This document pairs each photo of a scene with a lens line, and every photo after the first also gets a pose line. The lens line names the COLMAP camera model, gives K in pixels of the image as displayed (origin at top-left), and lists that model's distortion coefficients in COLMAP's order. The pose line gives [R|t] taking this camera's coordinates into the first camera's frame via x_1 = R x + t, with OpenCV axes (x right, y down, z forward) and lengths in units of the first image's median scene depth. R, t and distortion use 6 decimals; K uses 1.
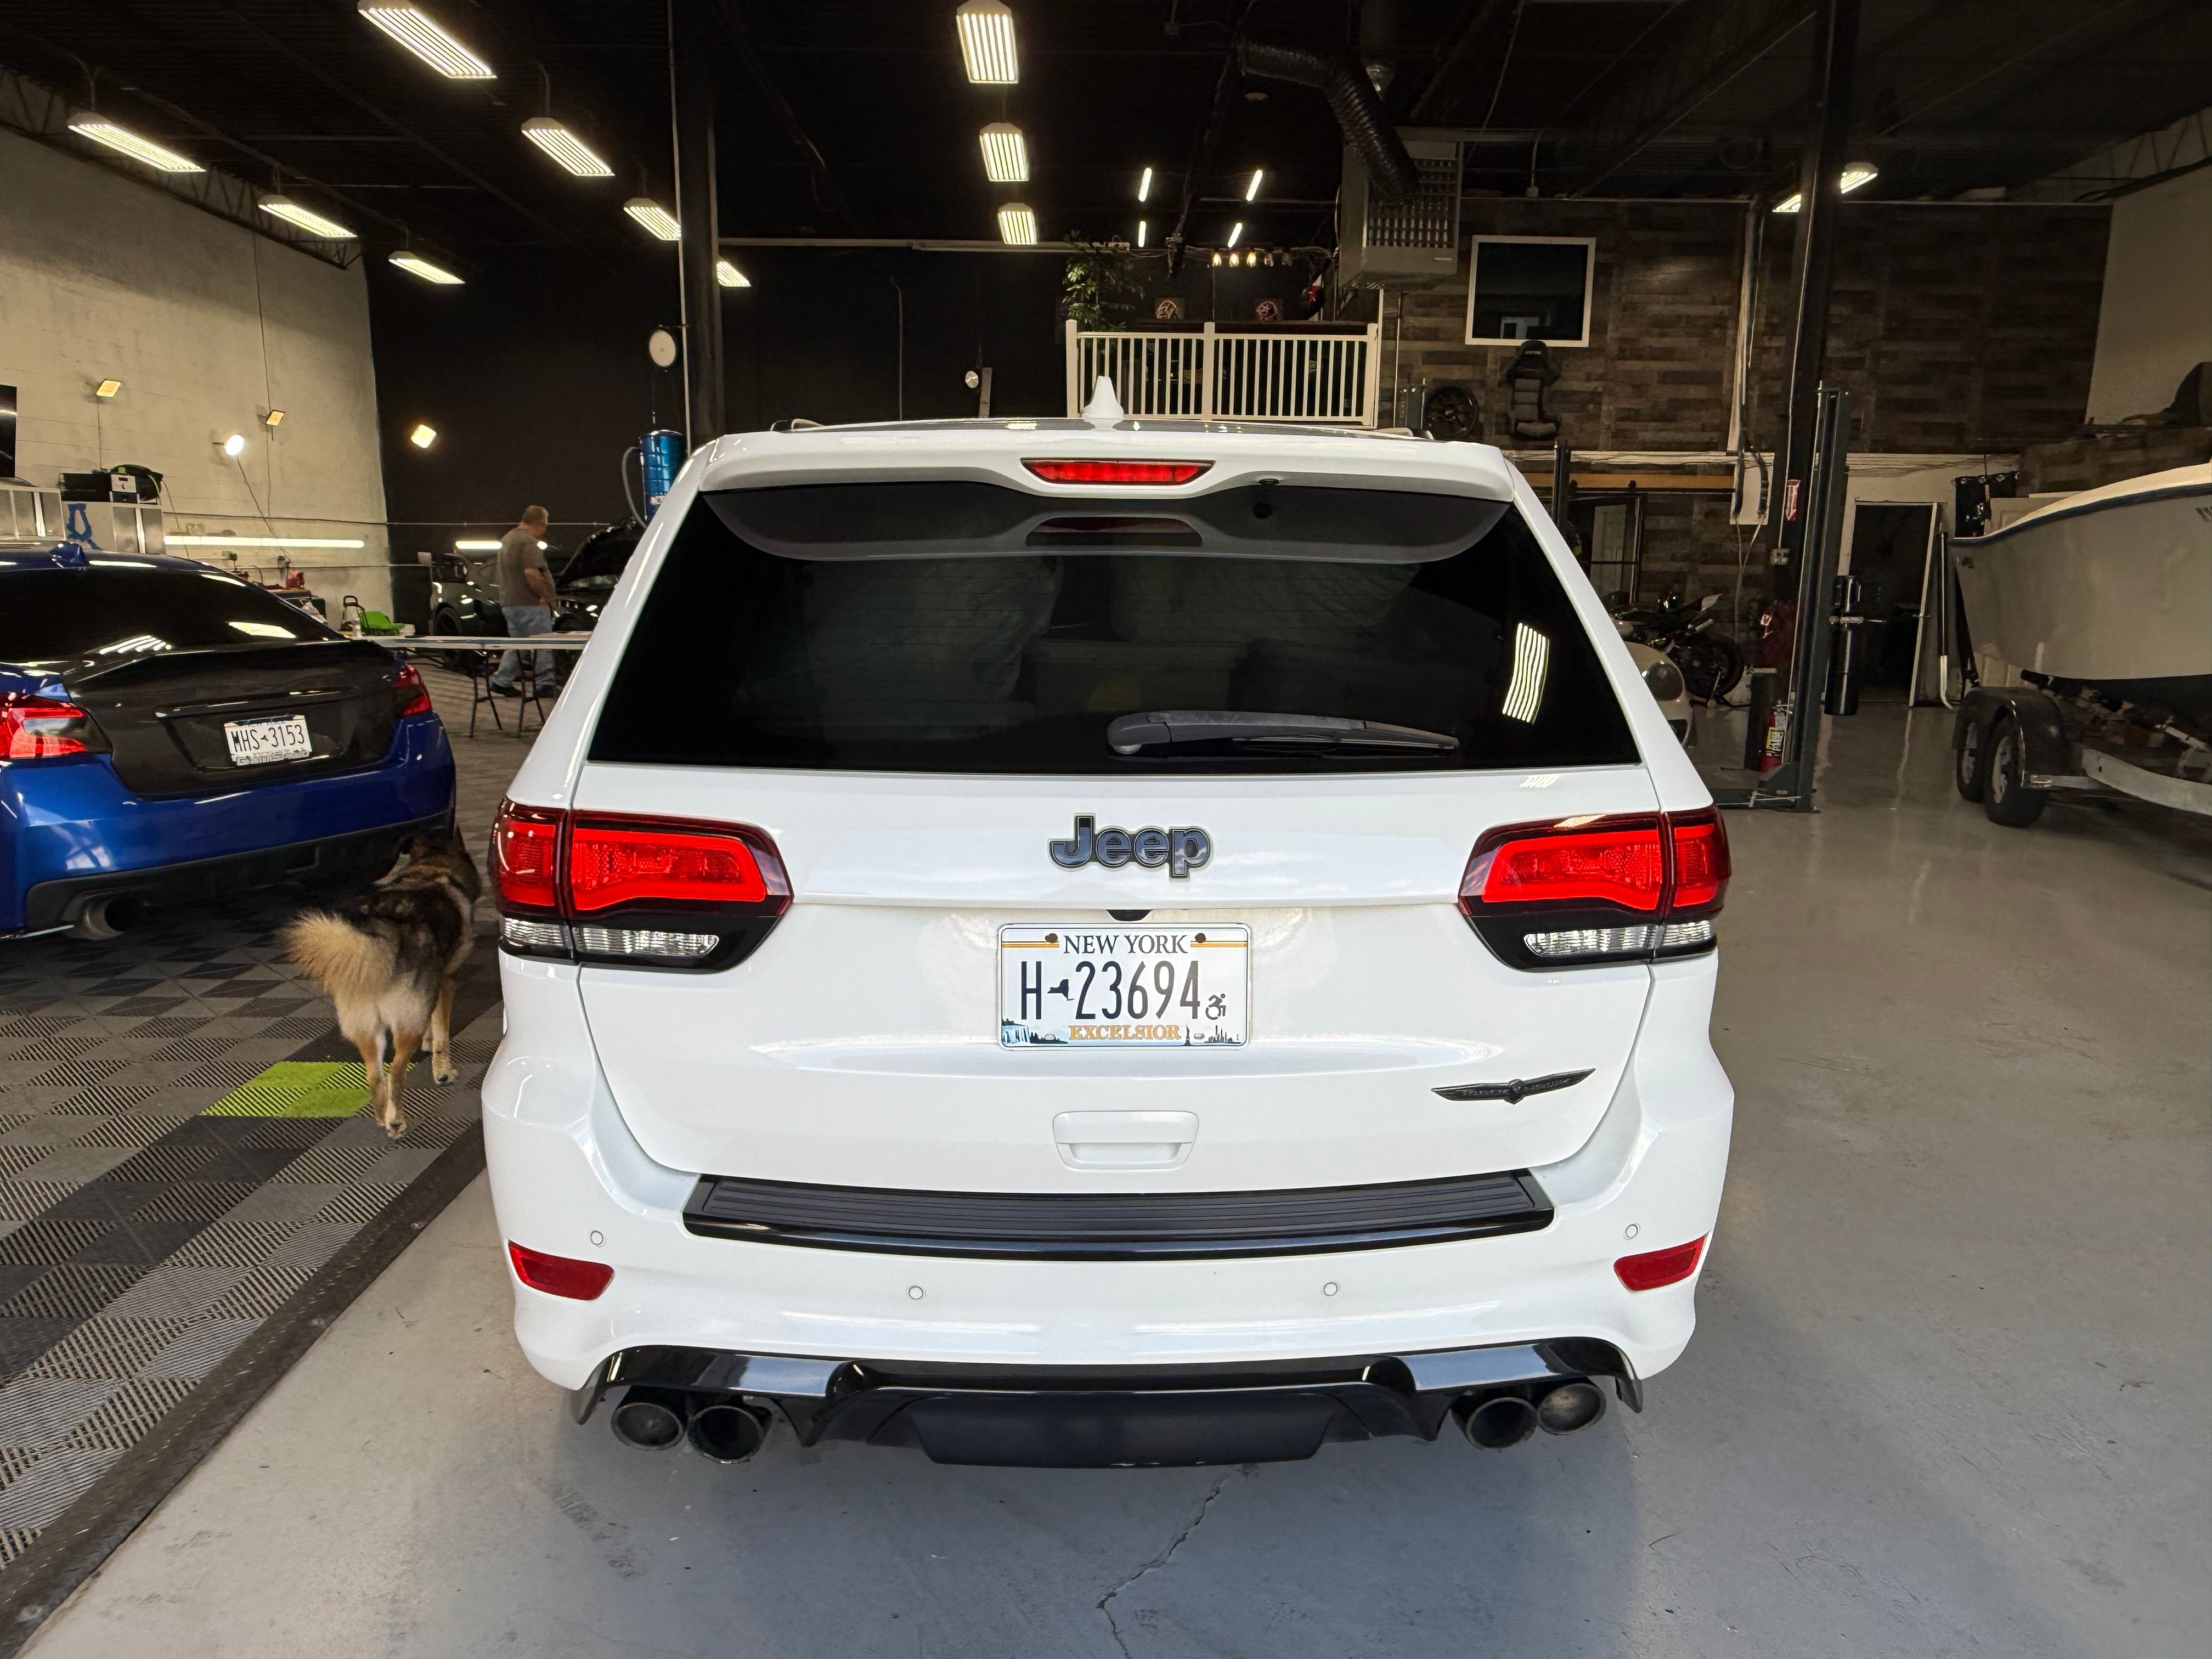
lens RADIAL K [[1441.0, 0, 1086.4], [0, 1441.0, 834.9], [0, 0, 1]] dist [0.000365, 0.002085]
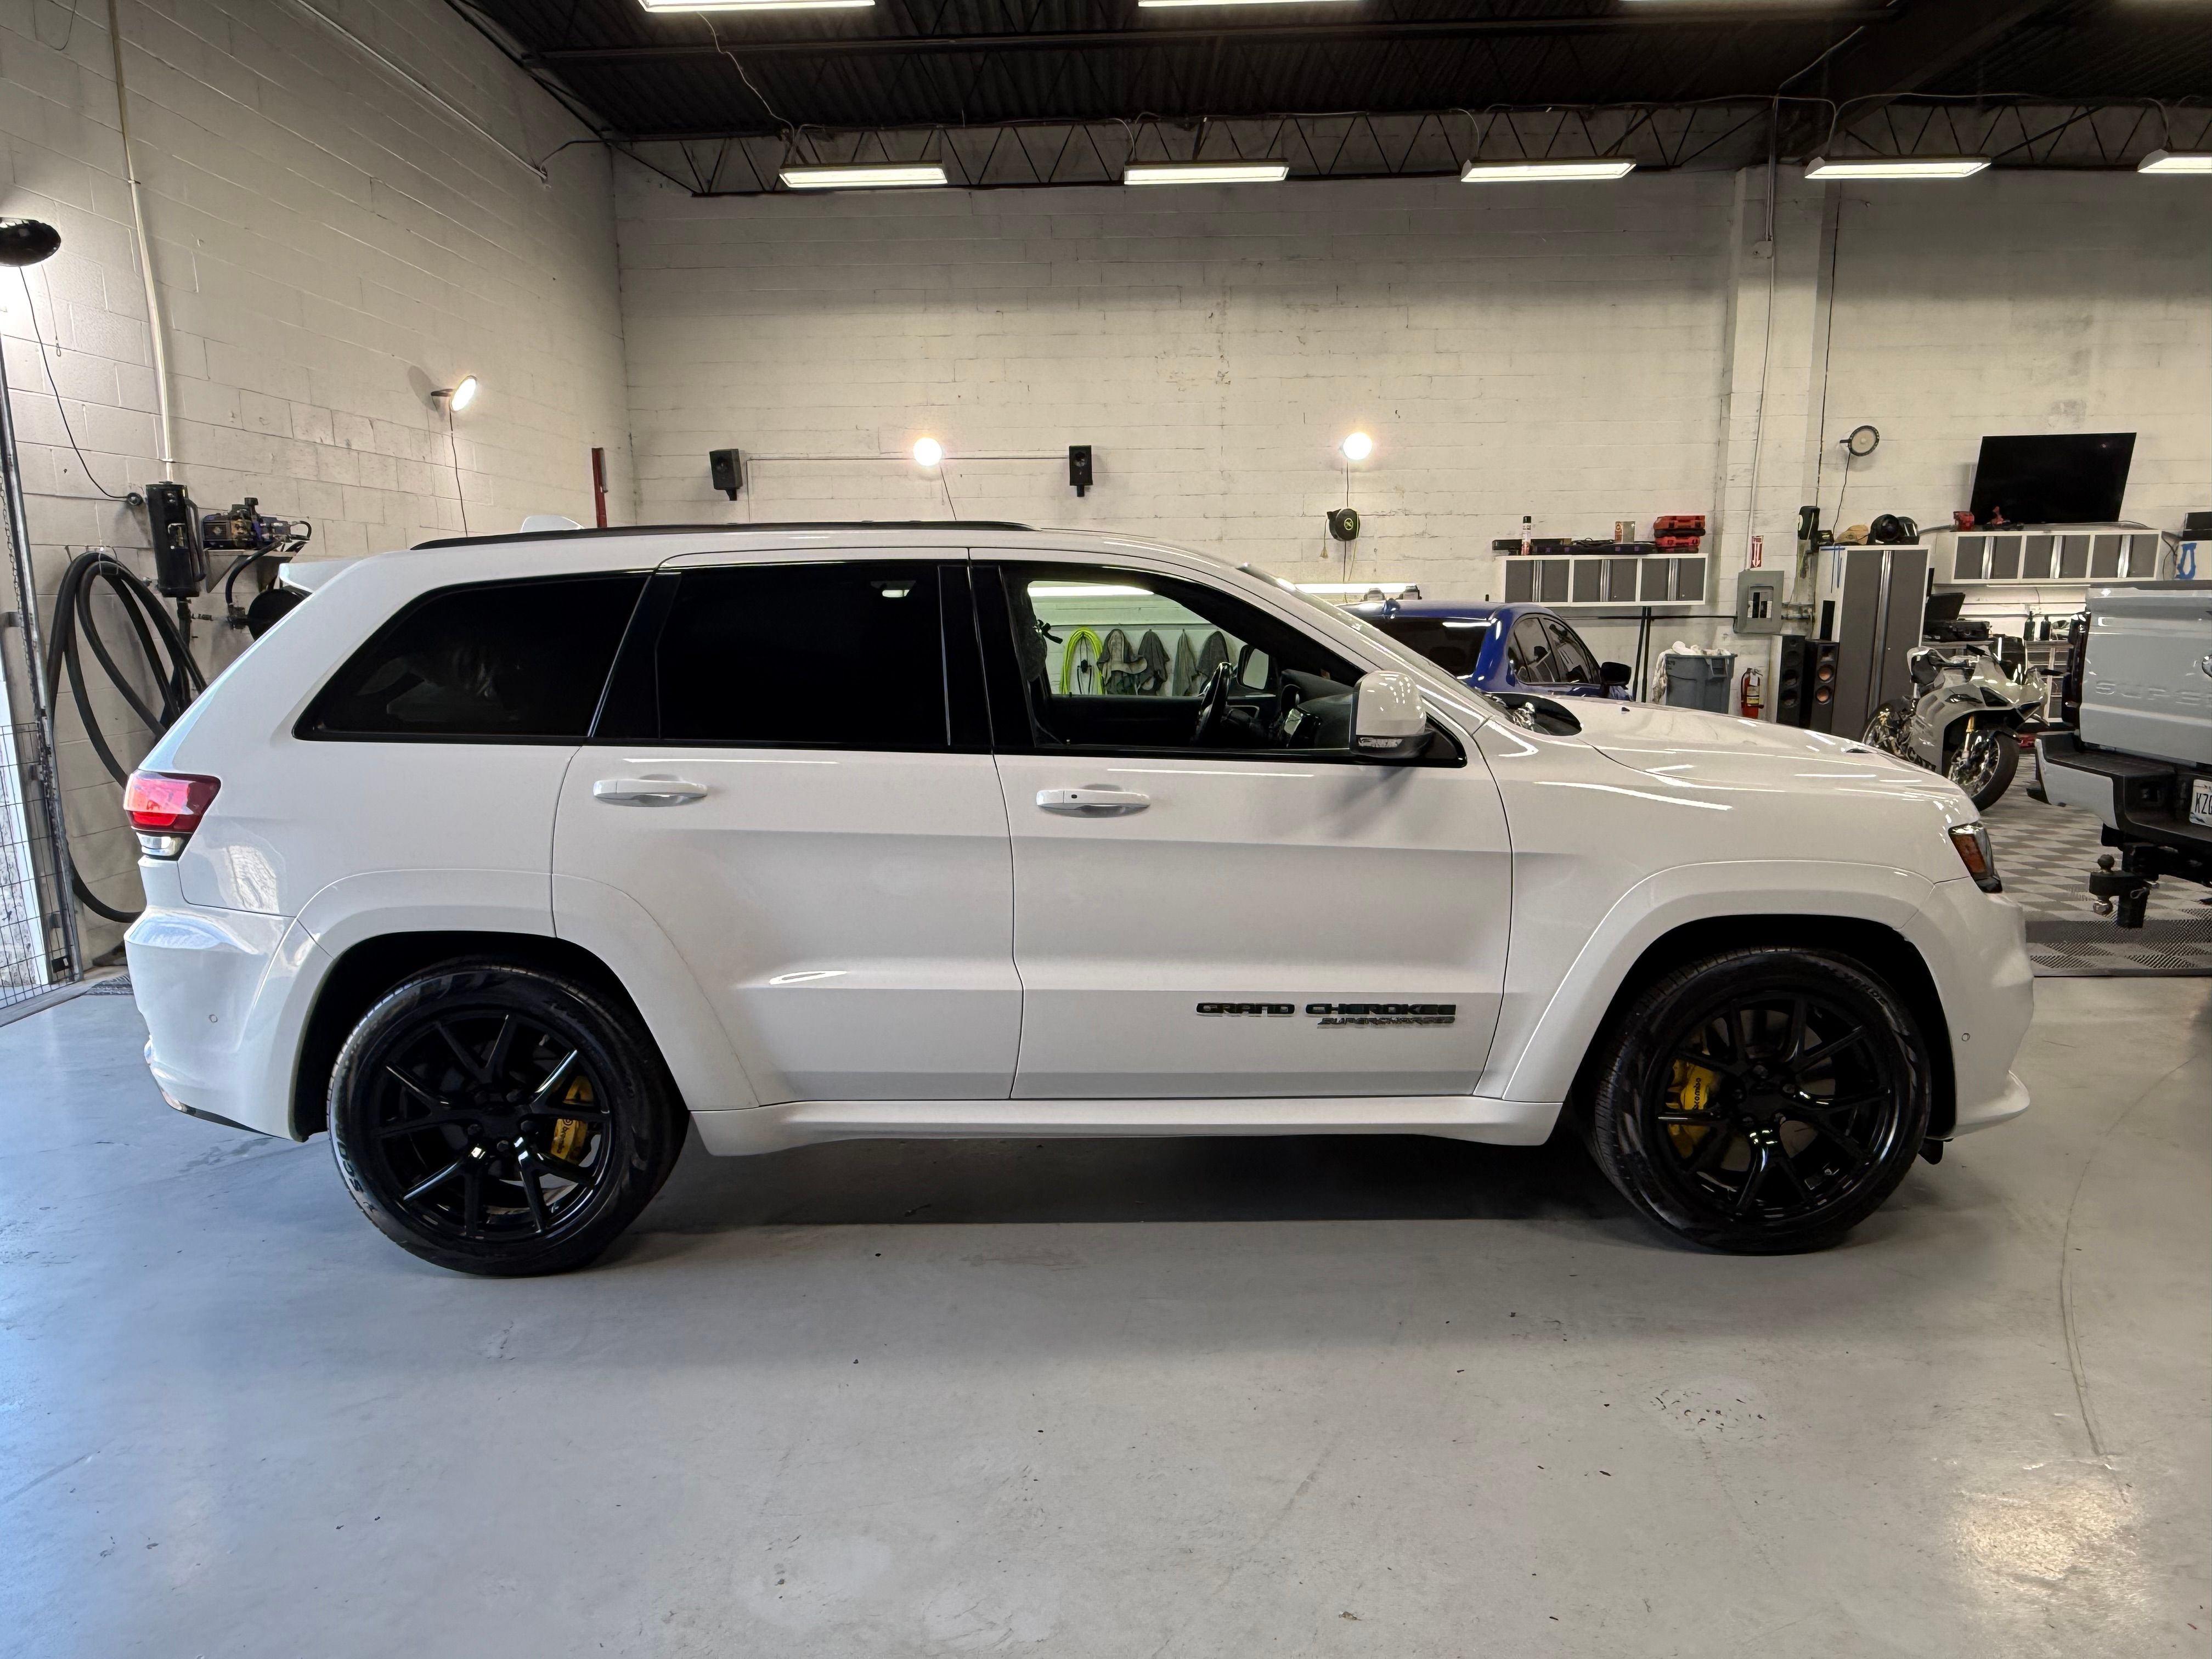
lens RADIAL K [[1441.0, 0, 1109.1], [0, 1441.0, 836.9], [0, 0, 1]] dist [0.000365, 0.002085]
pose [[-0.012722, 0.162337, -0.986653, 0.493763], [-0.182281, 0.969823, 0.161918, -0.100247], [0.983164, 0.181908, 0.017252, 0.488525]]
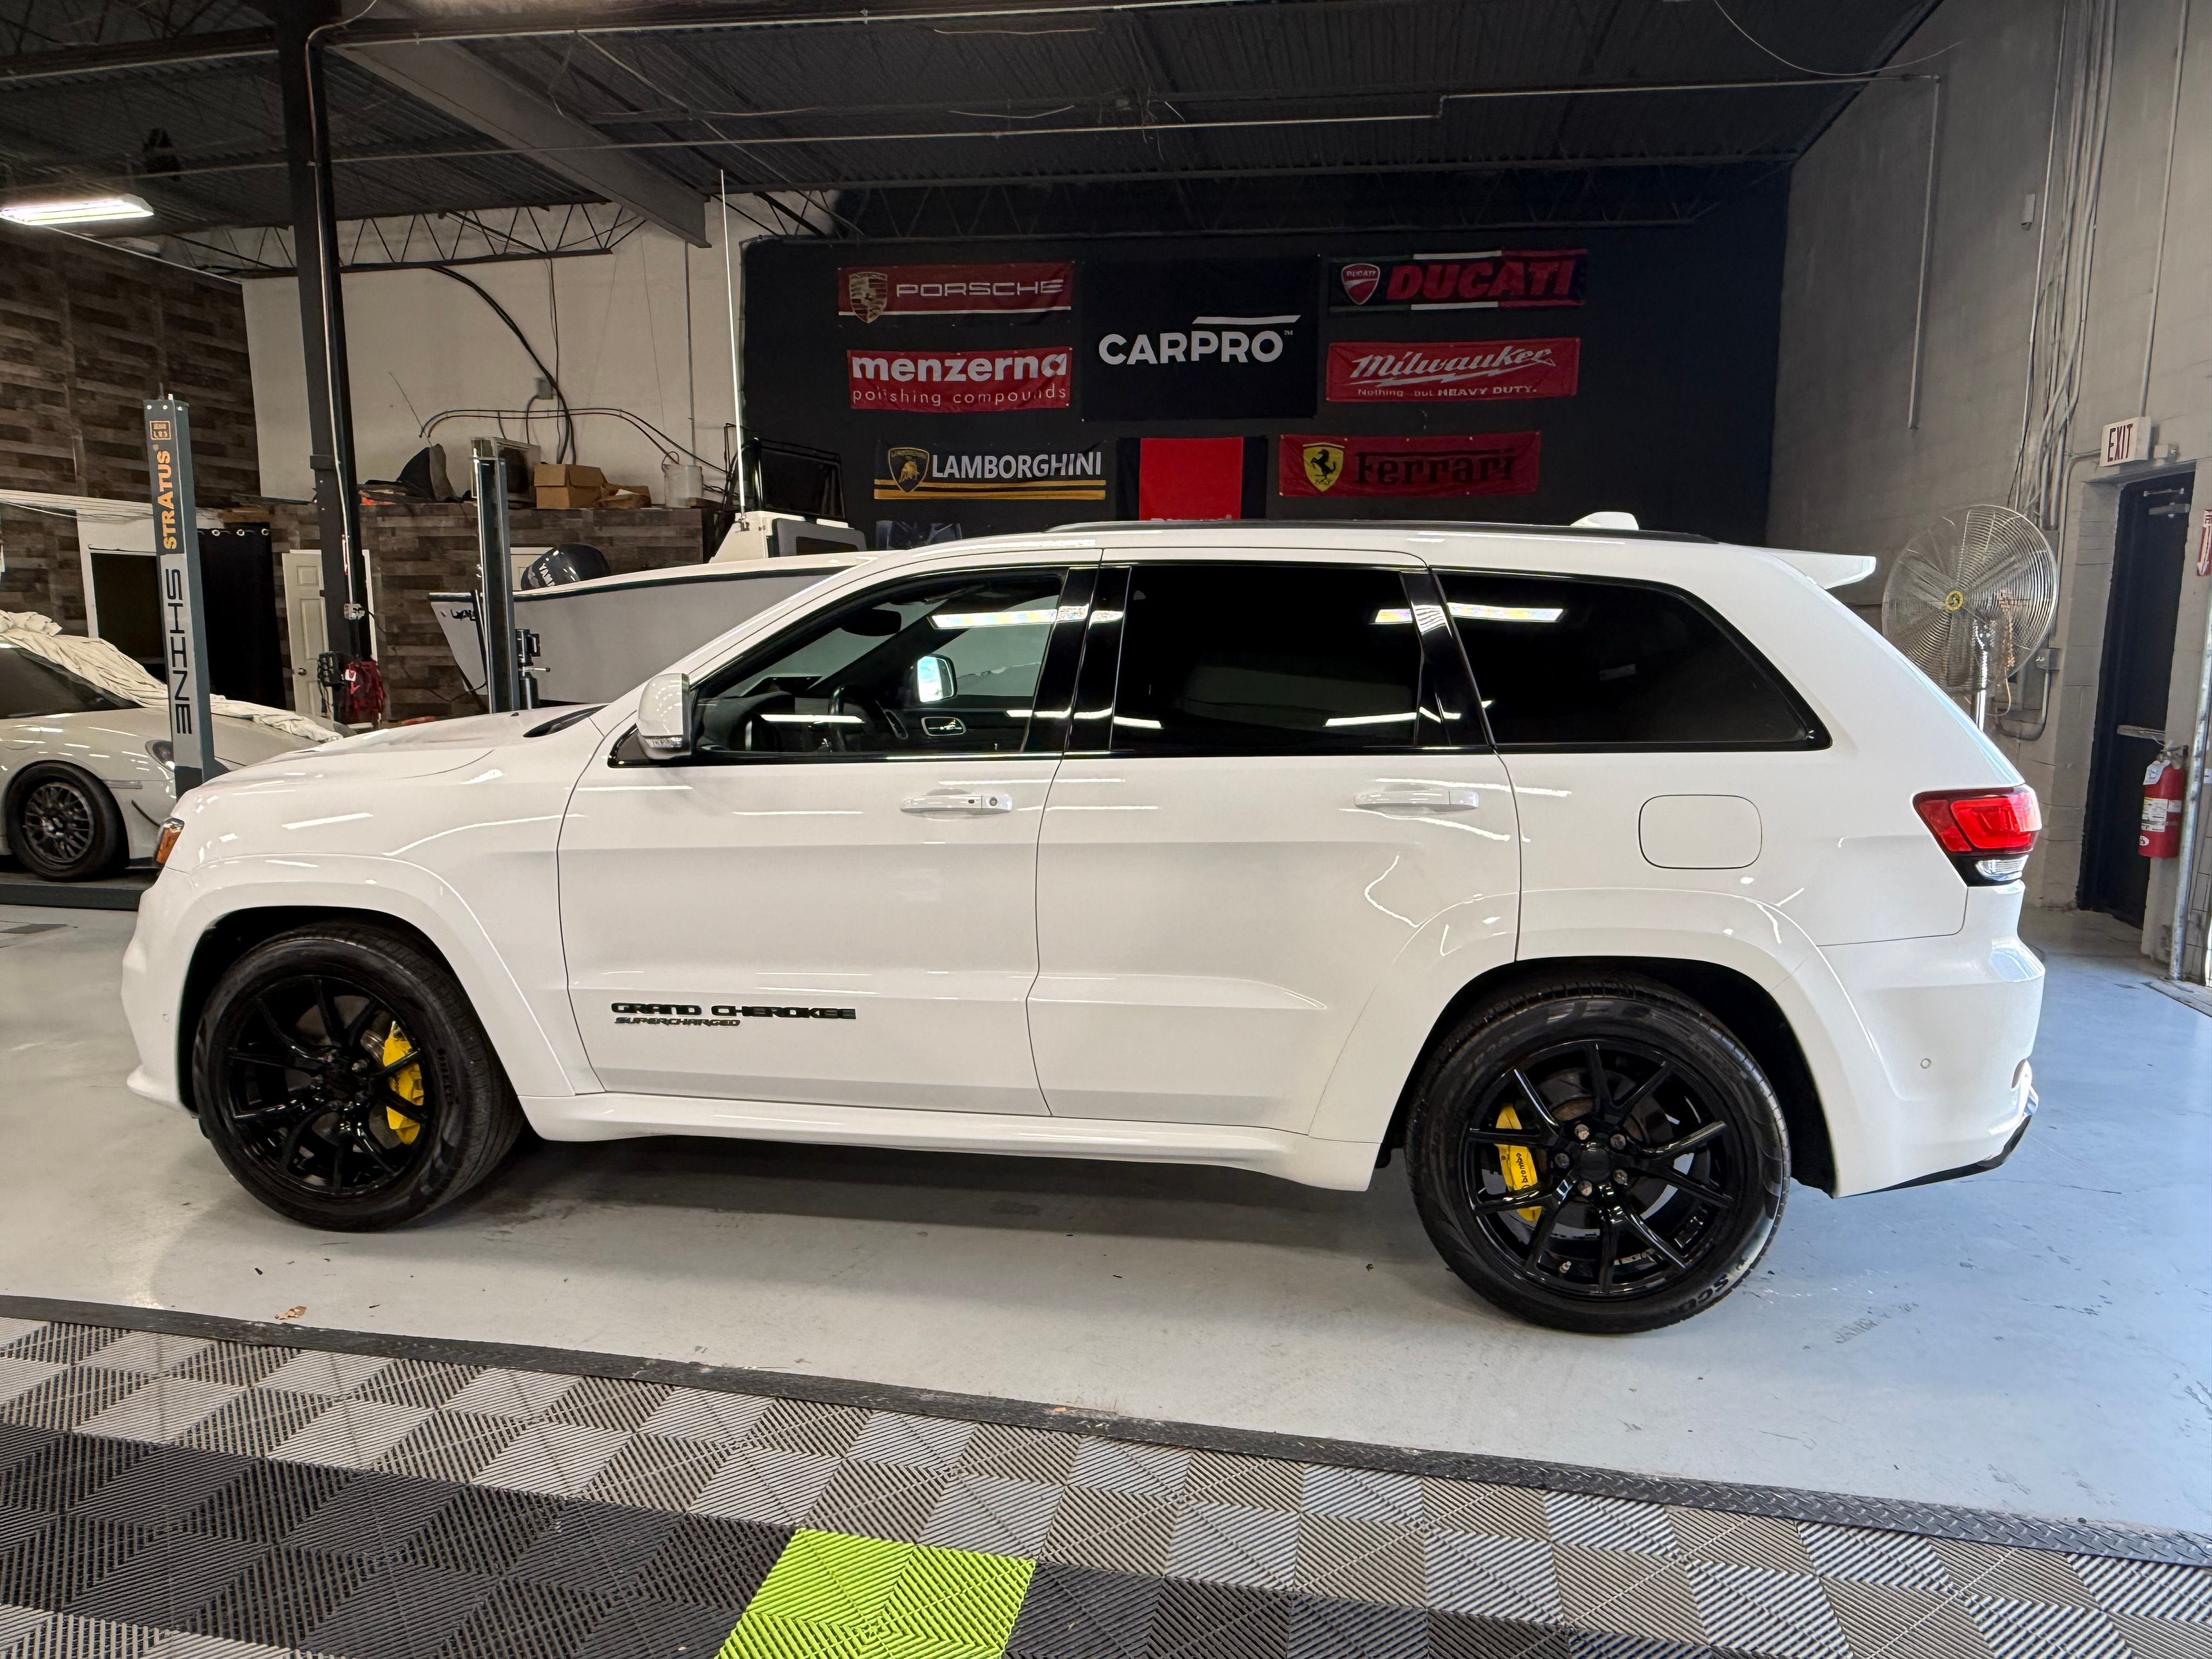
lens RADIAL K [[1441.0, 0, 1112.1], [0, 1441.0, 829.4], [0, 0, 1]] dist [0.000365, 0.002085]
pose [[0.192668, -0.152040, 0.969414, -0.478780], [0.185153, 0.975810, 0.116245, -0.077191], [-0.963638, 0.157093, 0.216158, 0.361090]]
